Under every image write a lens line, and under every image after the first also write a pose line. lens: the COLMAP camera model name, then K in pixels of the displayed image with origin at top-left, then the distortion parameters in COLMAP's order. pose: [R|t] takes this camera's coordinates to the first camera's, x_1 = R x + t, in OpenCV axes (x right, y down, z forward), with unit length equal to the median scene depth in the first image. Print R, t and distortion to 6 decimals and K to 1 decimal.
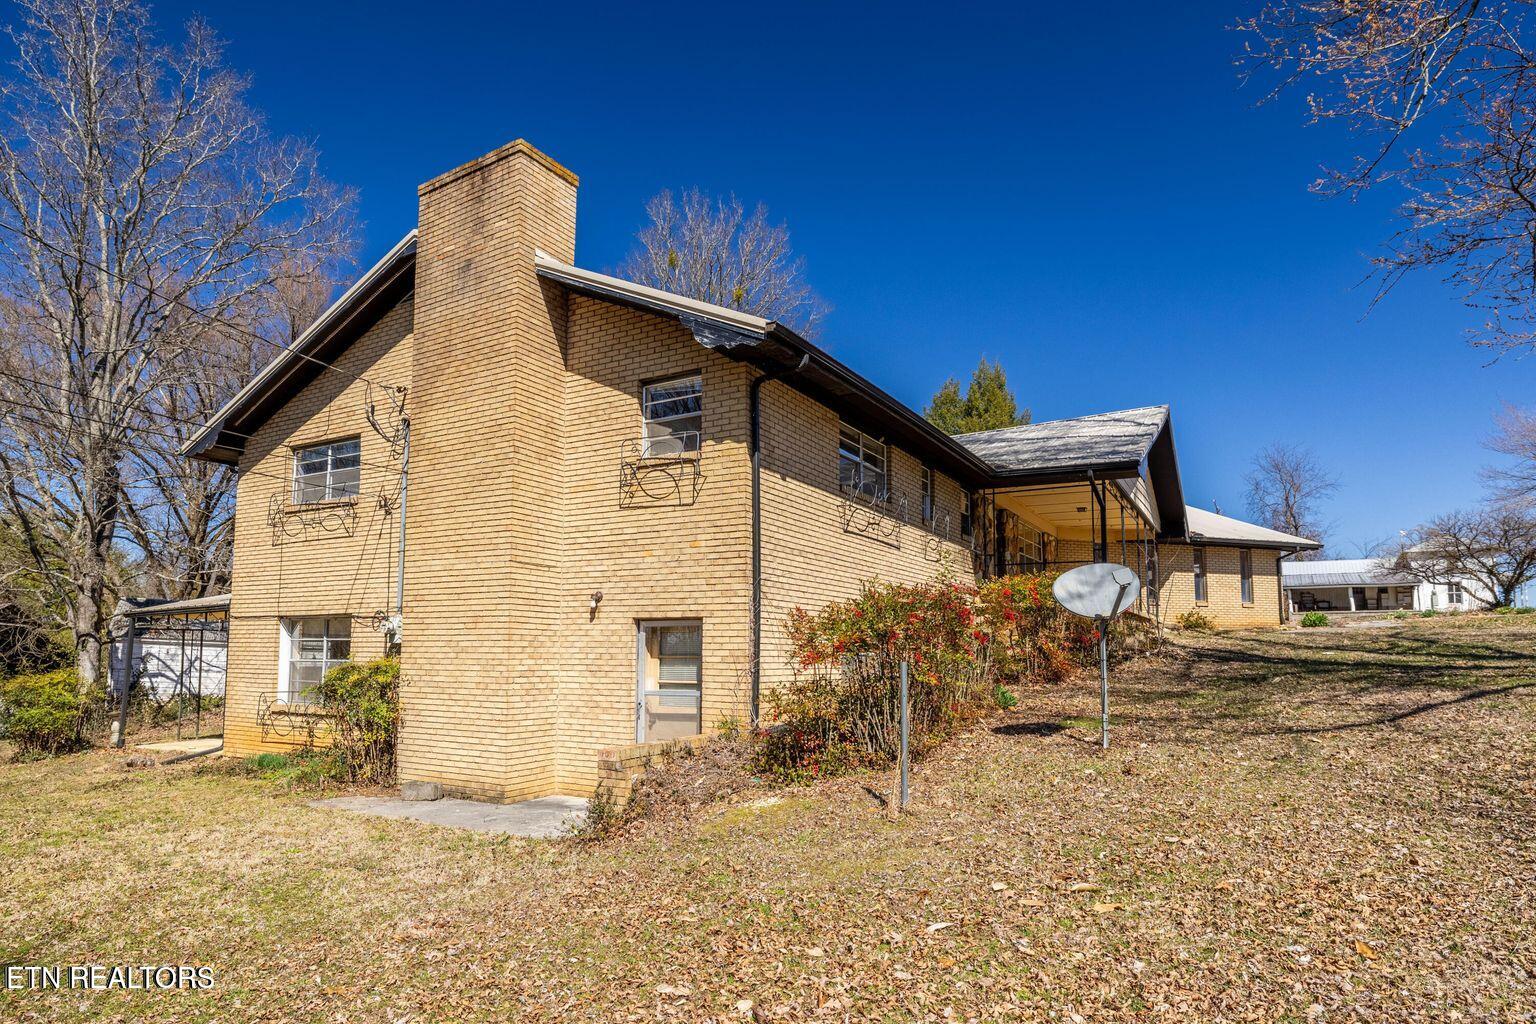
lens RADIAL K [[856.8, 0, 768.0], [0, 856.8, 512.0], [0, 0, 1]] dist [0.000778, -0.000093]
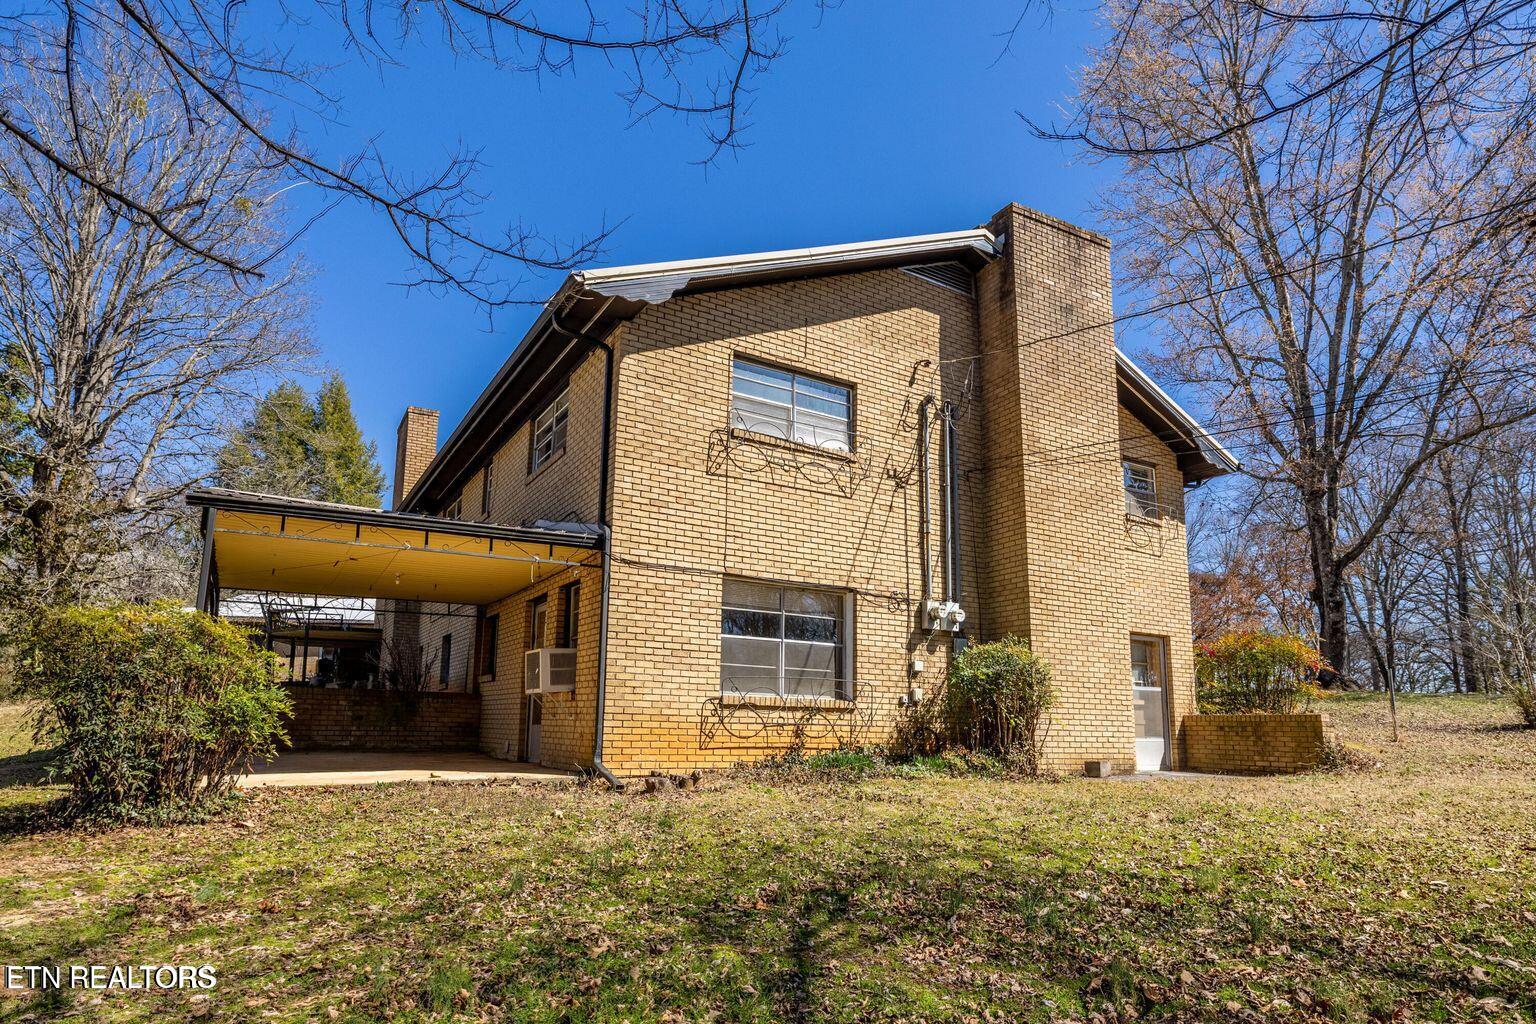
lens RADIAL K [[856.8, 0, 768.0], [0, 856.8, 512.0], [0, 0, 1]] dist [0.000778, -0.000093]
pose [[0.489230, 0.219077, 0.844191, -1.232837], [-0.157841, 0.974195, -0.161341, 0.190936], [-0.857753, -0.054315, 0.511185, 0.630101]]
